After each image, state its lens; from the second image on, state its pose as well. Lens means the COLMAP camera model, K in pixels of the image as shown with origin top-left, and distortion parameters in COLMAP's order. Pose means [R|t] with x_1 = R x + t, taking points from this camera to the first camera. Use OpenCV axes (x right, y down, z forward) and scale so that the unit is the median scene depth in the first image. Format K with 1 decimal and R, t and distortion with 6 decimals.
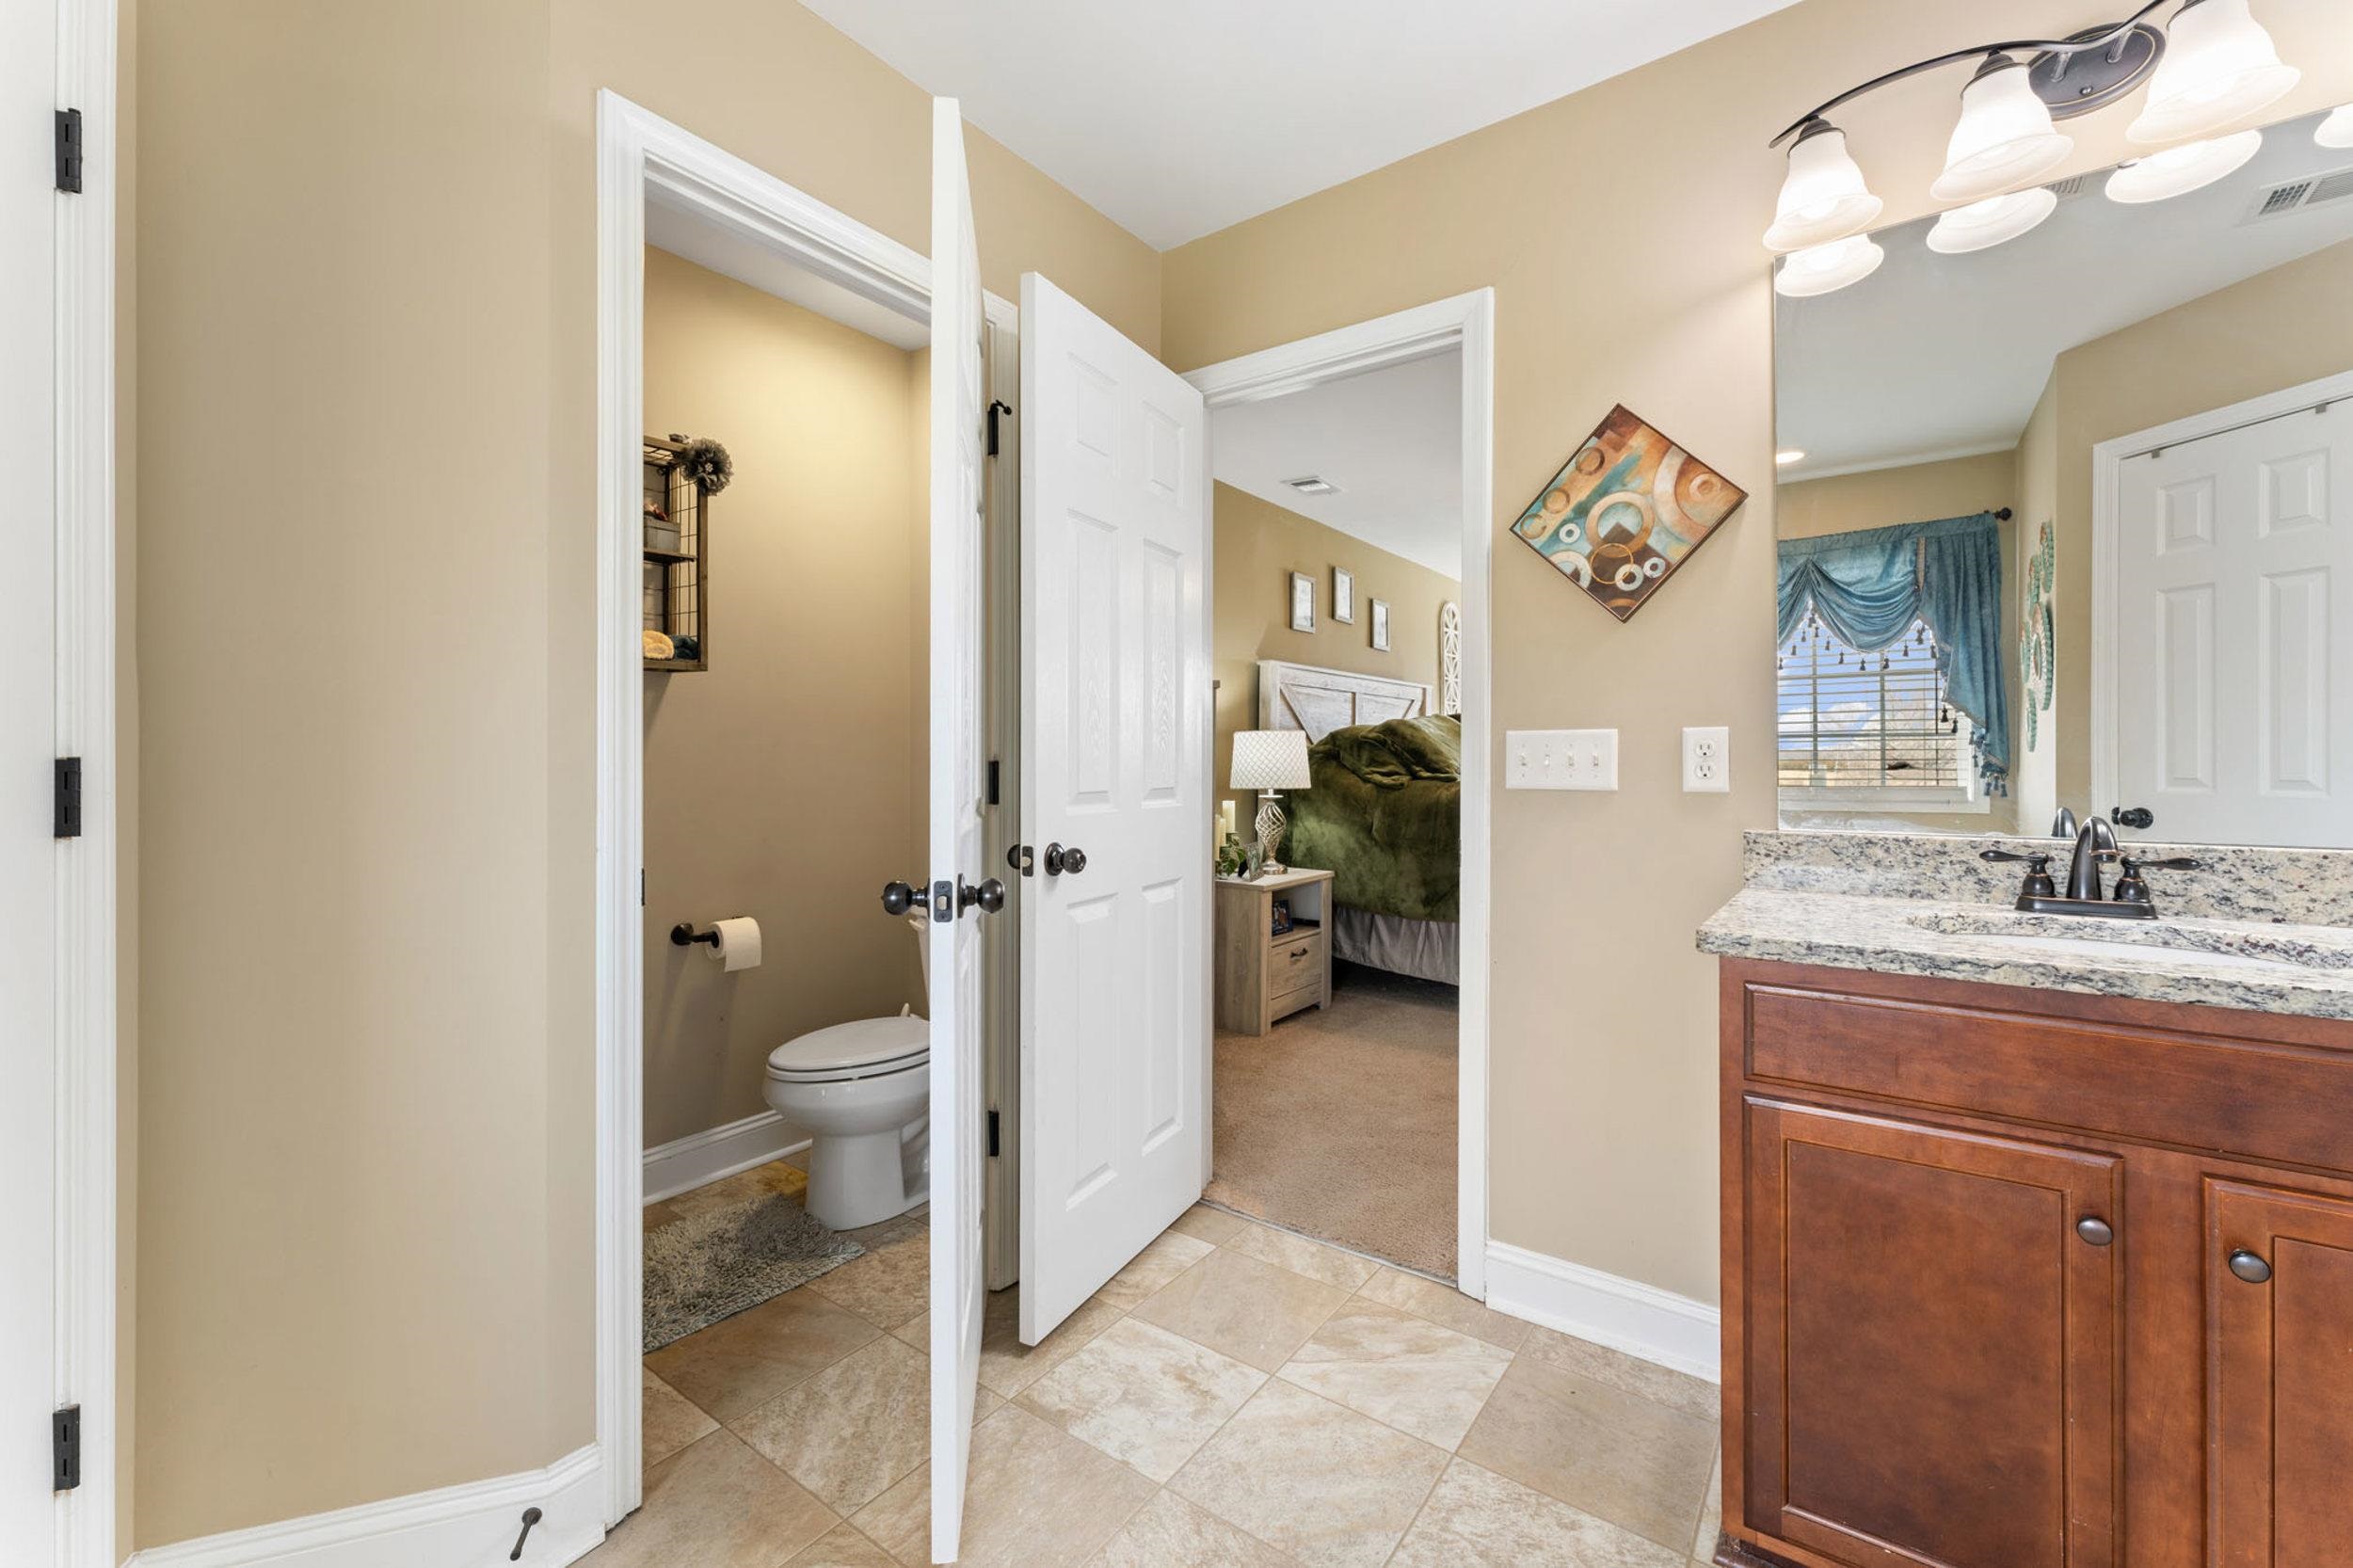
lens RADIAL K [[958.5, 0, 1179.6], [0, 958.5, 762.5], [0, 0, 1]] dist [0.001474, 0.000061]
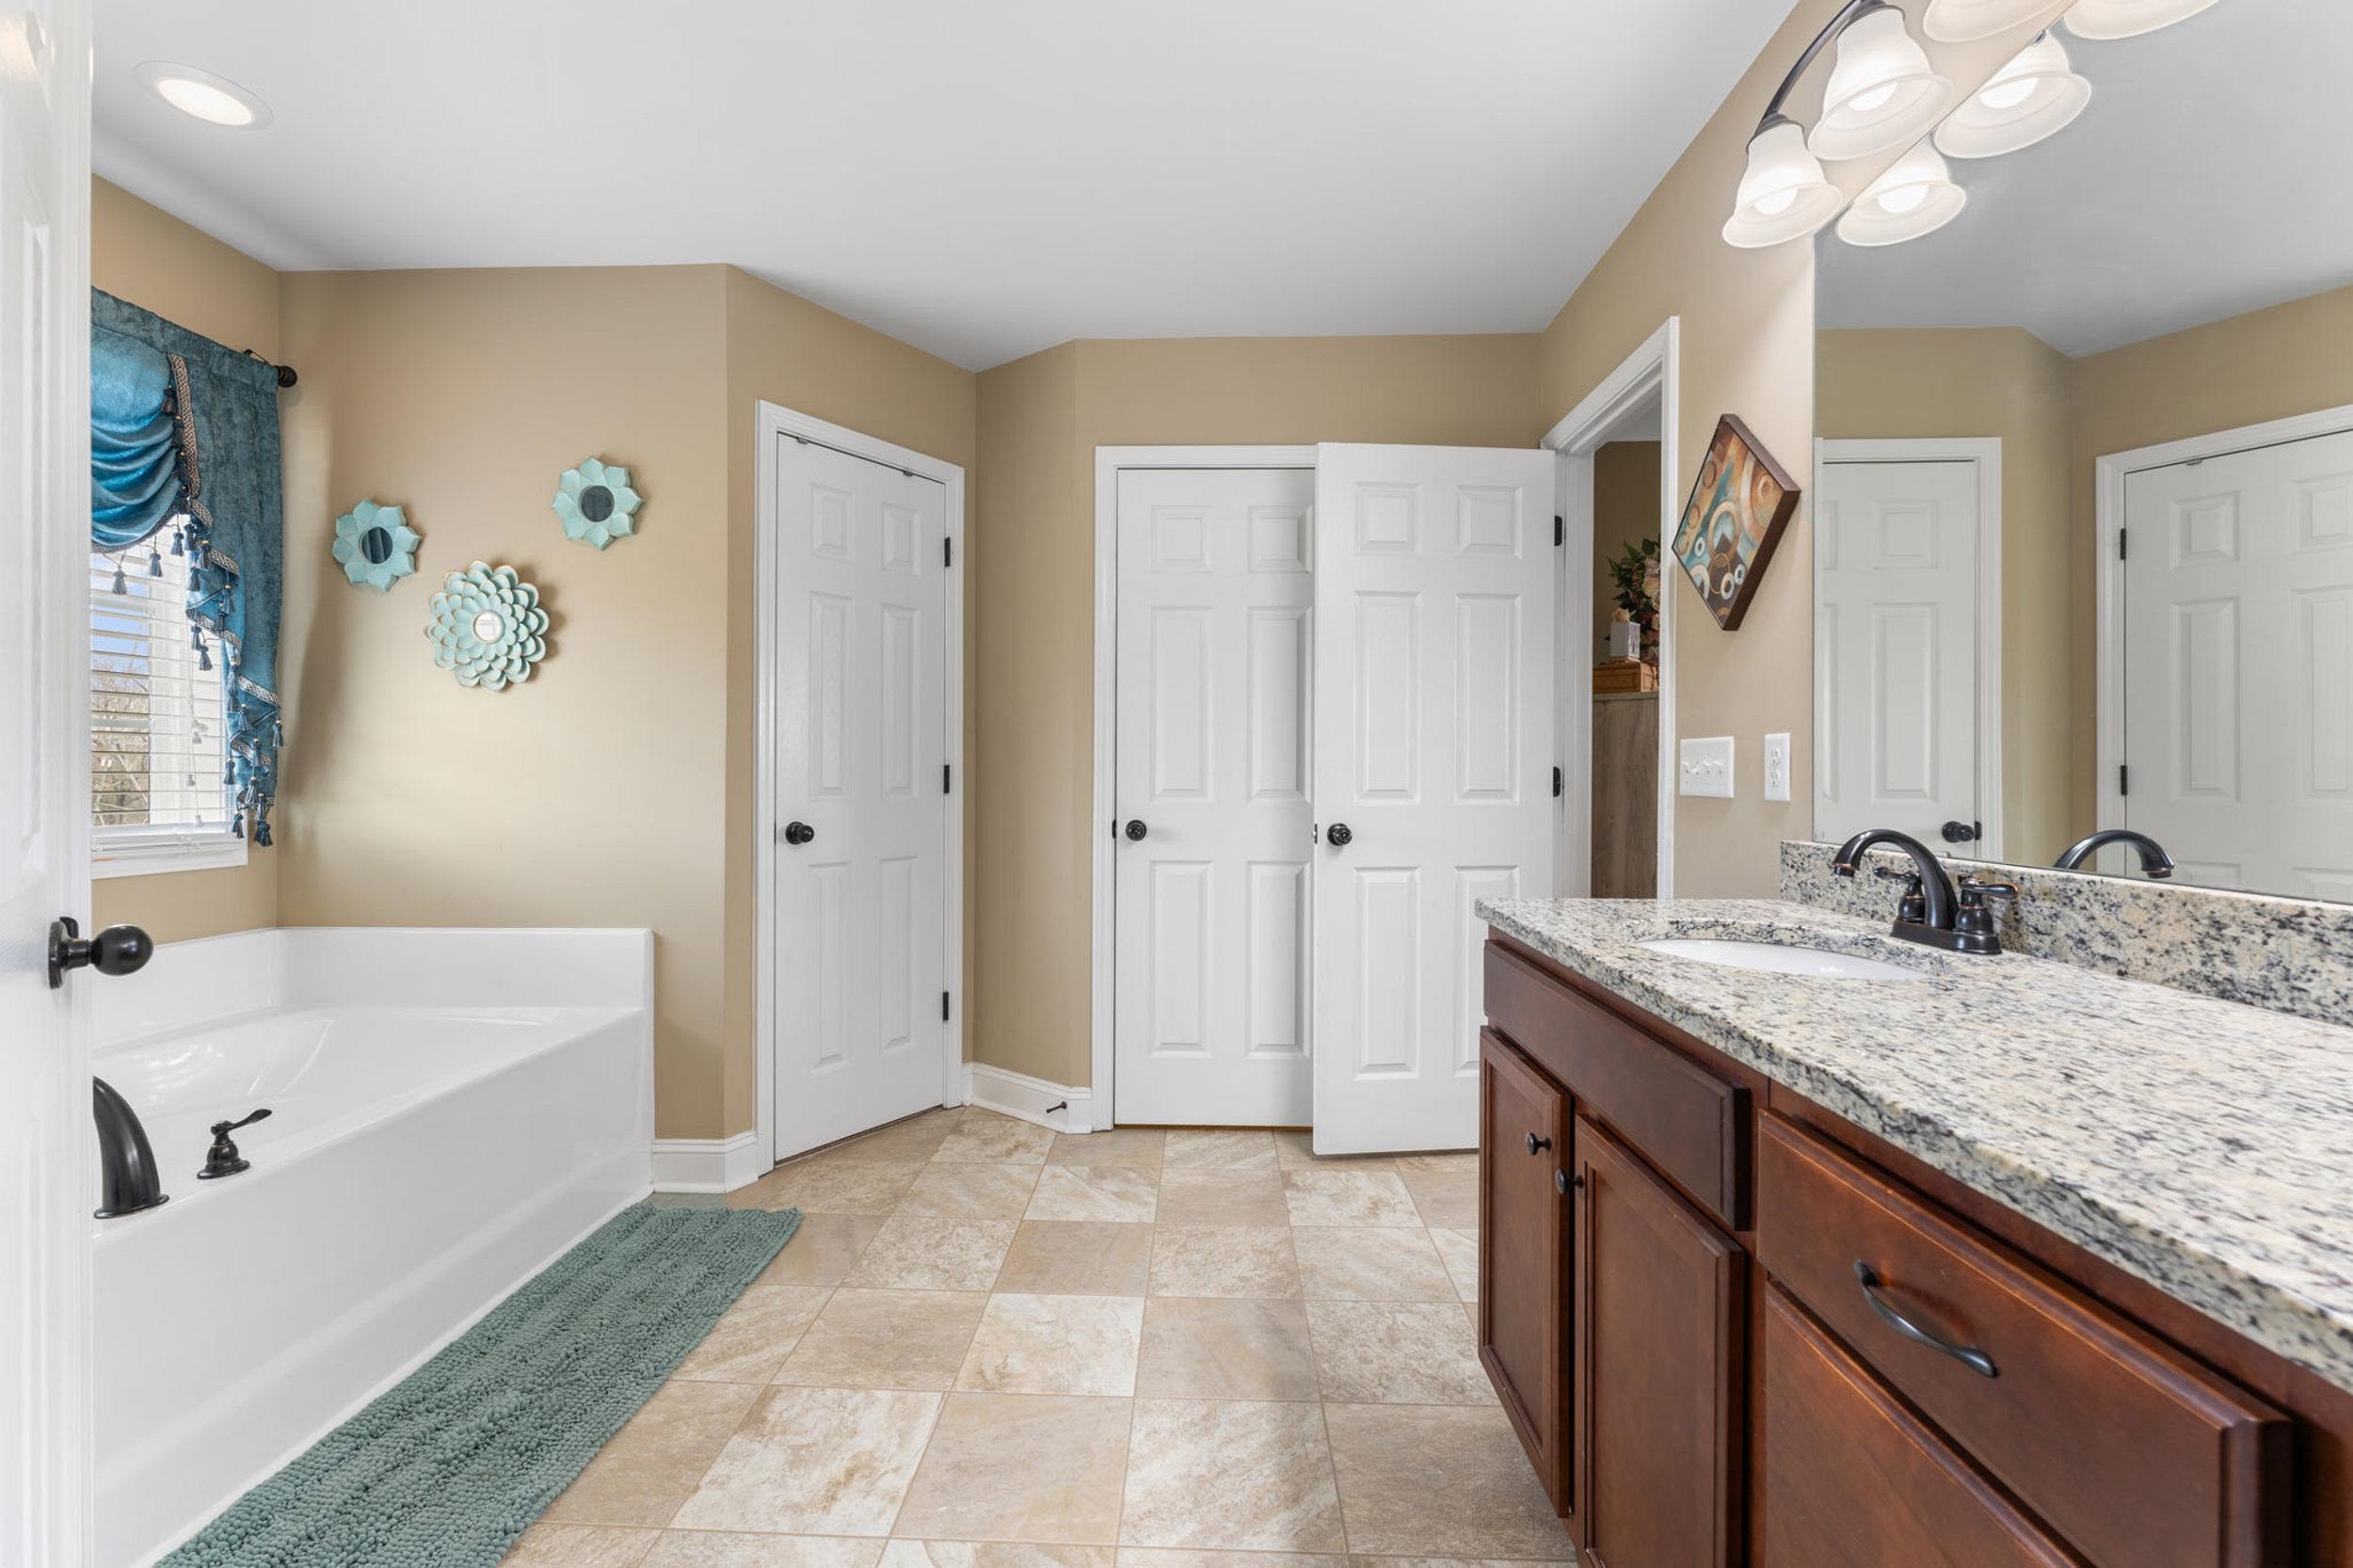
lens RADIAL K [[981.0, 0, 1172.0], [0, 981.0, 775.4], [0, 0, 1]] dist [-0.000769, -0.000031]
pose [[0.563068, 0.008958, -0.826362, 0.991857], [-0.007186, 0.999957, 0.005944, 0.003663], [0.826379, 0.002591, 0.563108, -0.060097]]
